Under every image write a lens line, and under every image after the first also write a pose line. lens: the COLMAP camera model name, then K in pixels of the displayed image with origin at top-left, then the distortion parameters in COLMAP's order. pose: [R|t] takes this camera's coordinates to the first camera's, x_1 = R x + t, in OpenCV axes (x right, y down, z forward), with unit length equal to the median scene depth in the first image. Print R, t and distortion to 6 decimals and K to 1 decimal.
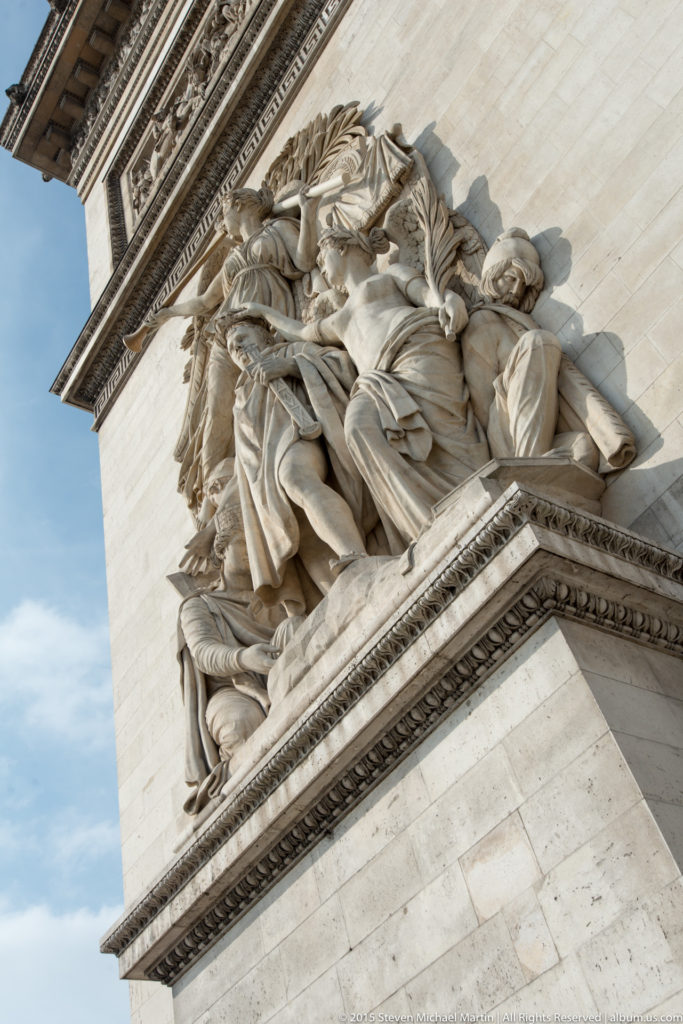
lens RADIAL K [[967.9, 0, 341.5], [0, 967.9, 512.0], [0, 0, 1]] dist [0.020576, 0.003022]
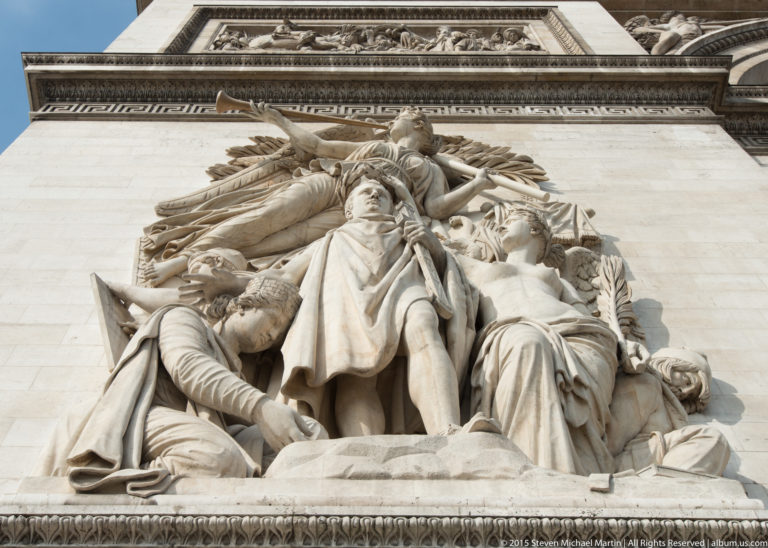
lens RADIAL K [[947.0, 0, 366.4], [0, 947.0, 272.8], [0, 0, 1]] dist [0.023828, 0.008188]
pose [[0.546723, 0.817744, 0.179969, -0.202230], [-0.689964, 0.561756, -0.456487, 0.275476], [-0.474388, 0.125400, 0.871339, 0.205697]]
